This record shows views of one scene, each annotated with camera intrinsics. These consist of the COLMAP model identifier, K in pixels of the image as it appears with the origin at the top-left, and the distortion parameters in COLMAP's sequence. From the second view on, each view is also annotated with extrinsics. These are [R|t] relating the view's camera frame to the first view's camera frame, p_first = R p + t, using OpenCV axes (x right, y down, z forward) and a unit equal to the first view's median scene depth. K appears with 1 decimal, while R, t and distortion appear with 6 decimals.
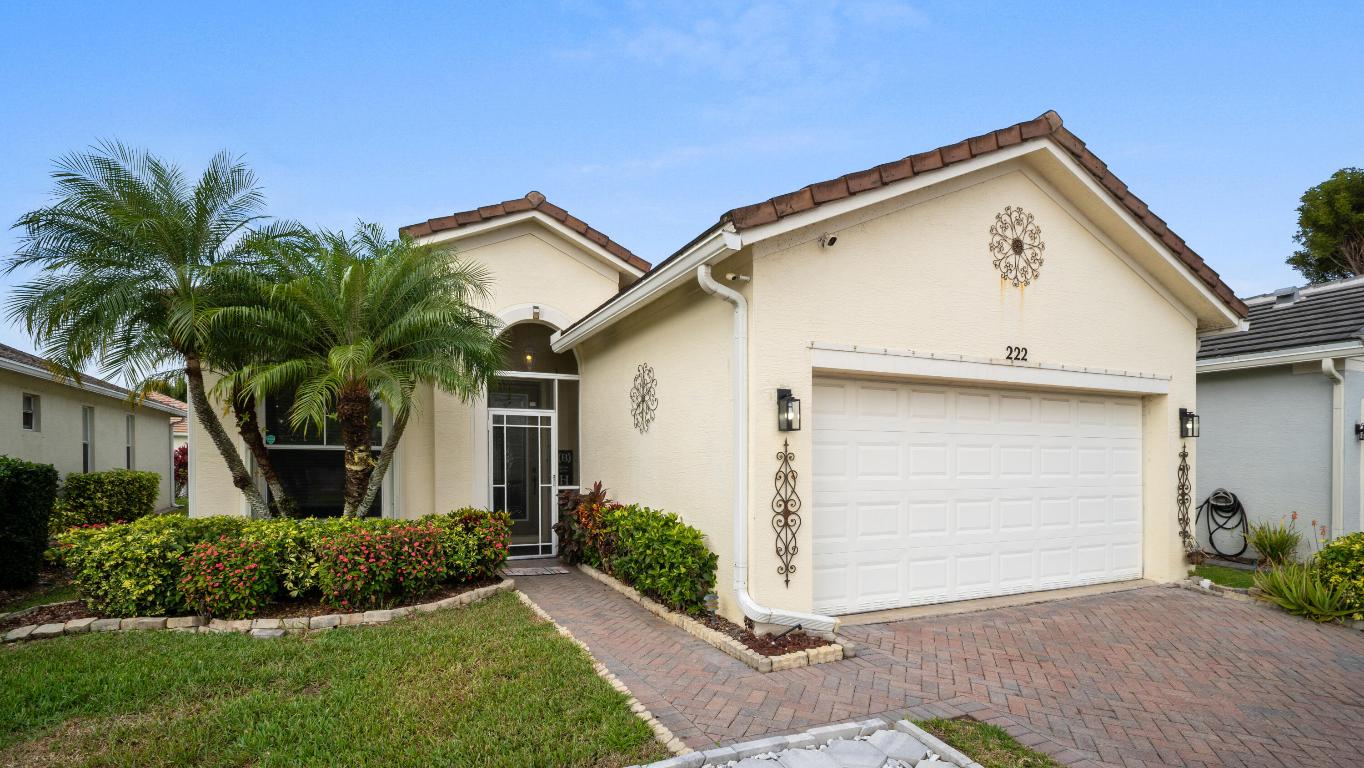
lens RADIAL K [[634.9, 0, 691.5], [0, 634.9, 467.6], [0, 0, 1]] dist [-0.012501, -0.001293]
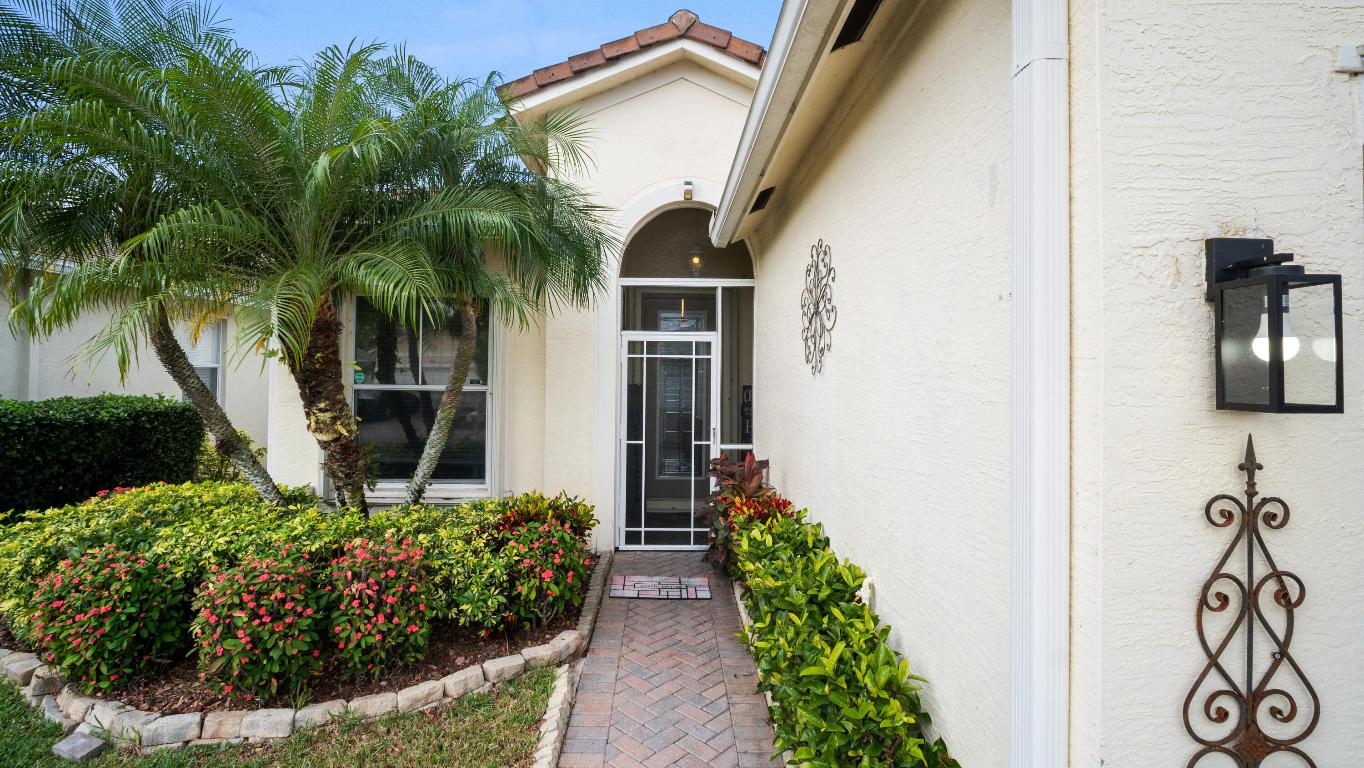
lens RADIAL K [[634.9, 0, 678.4], [0, 634.9, 374.8], [0, 0, 1]] dist [-0.012501, -0.001293]
pose [[0.912519, 0.003765, -0.409017, 0.038546], [-0.010859, 0.999828, -0.015022, -0.053319], [0.408891, 0.018150, 0.912403, 0.566933]]
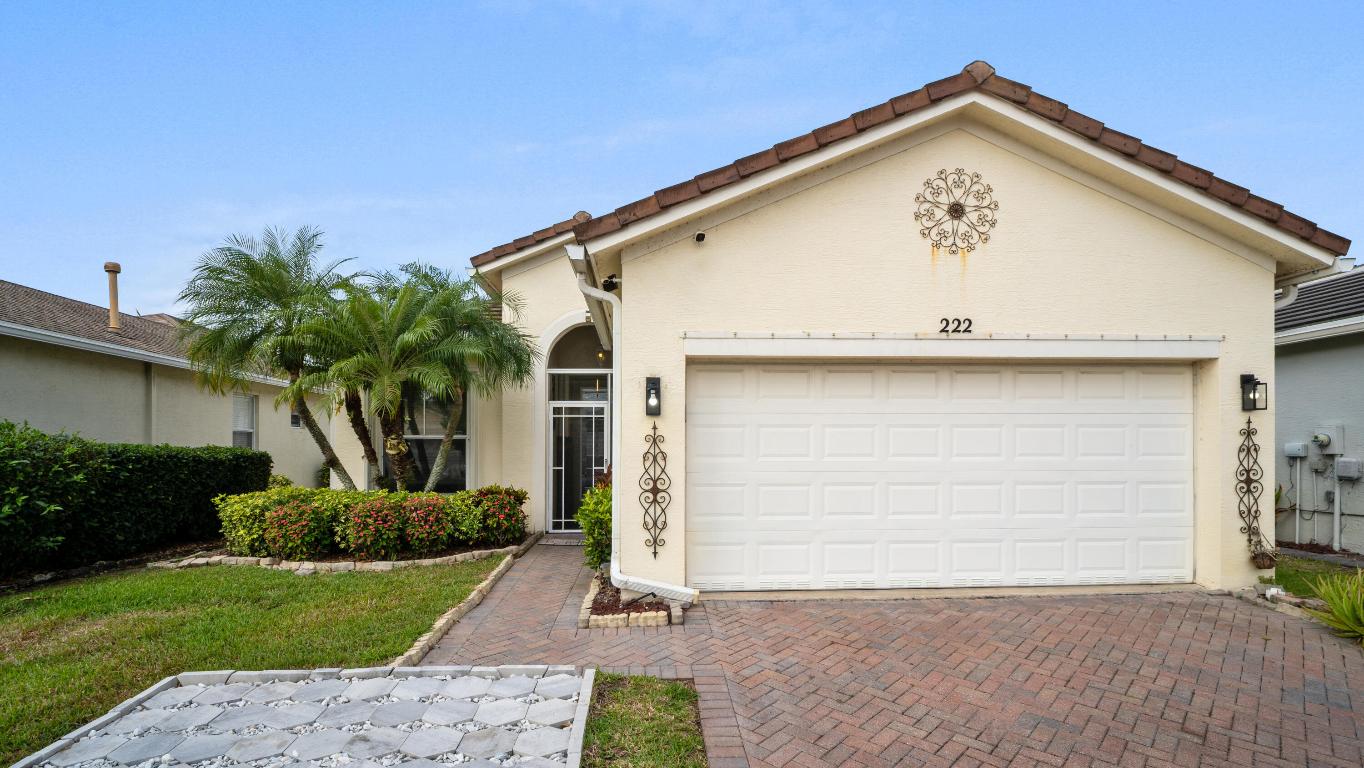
lens RADIAL K [[634.9, 0, 689.0], [0, 634.9, 444.7], [0, 0, 1]] dist [-0.012501, -0.001293]
pose [[0.937968, -0.008848, -0.346610, 0.479862], [0.002875, 0.999838, -0.017742, 0.009825], [0.346711, 0.015645, 0.937842, -0.004179]]
